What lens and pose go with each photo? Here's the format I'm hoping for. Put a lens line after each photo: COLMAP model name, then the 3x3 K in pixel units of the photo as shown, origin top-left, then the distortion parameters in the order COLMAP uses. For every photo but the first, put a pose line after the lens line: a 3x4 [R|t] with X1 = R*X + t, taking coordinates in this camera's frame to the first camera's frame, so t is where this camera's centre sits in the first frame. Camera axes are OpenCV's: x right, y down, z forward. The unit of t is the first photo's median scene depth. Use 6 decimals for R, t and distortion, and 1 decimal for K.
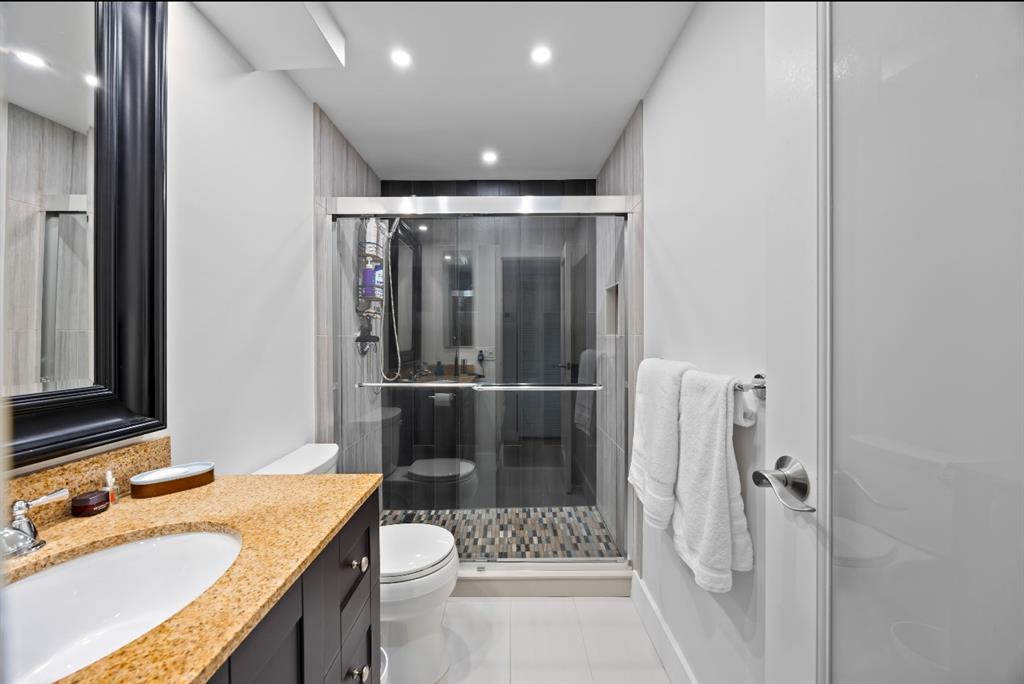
lens RADIAL K [[391.1, 0, 512.0], [0, 391.1, 342.0], [0, 0, 1]] dist [-0.001556, -0.000043]
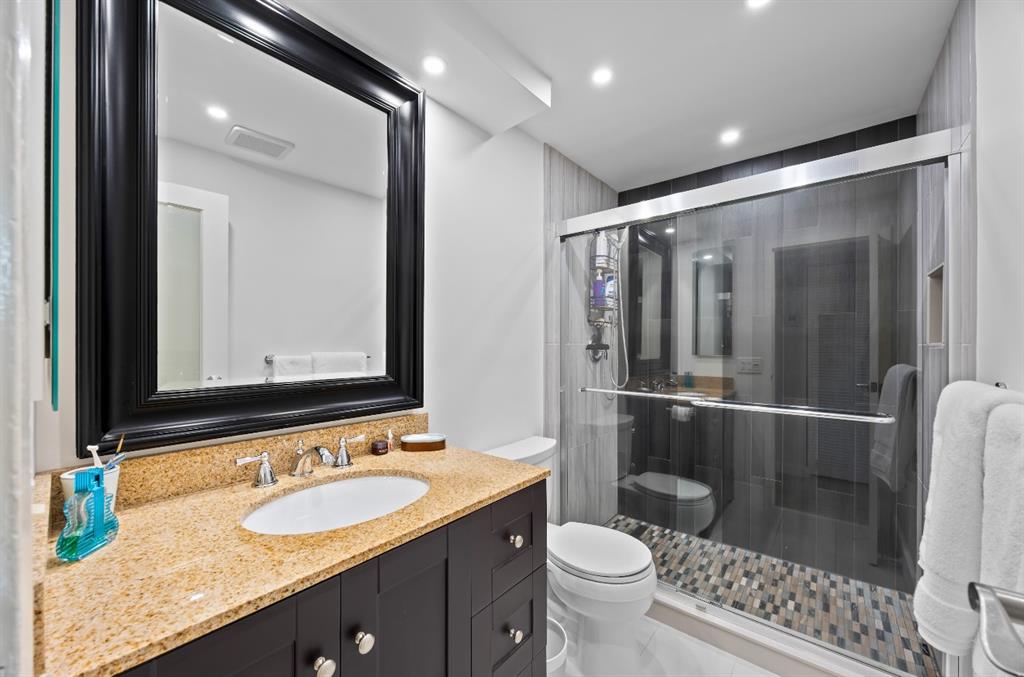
lens RADIAL K [[393.1, 0, 512.0], [0, 393.1, 347.8], [0, 0, 1]] dist [-0.000223, 0.000077]
pose [[0.769556, 0.008873, -0.638518, 0.128360], [-0.012043, 0.999927, -0.000620, -0.001836], [0.638466, 0.008167, 0.769607, 0.032226]]
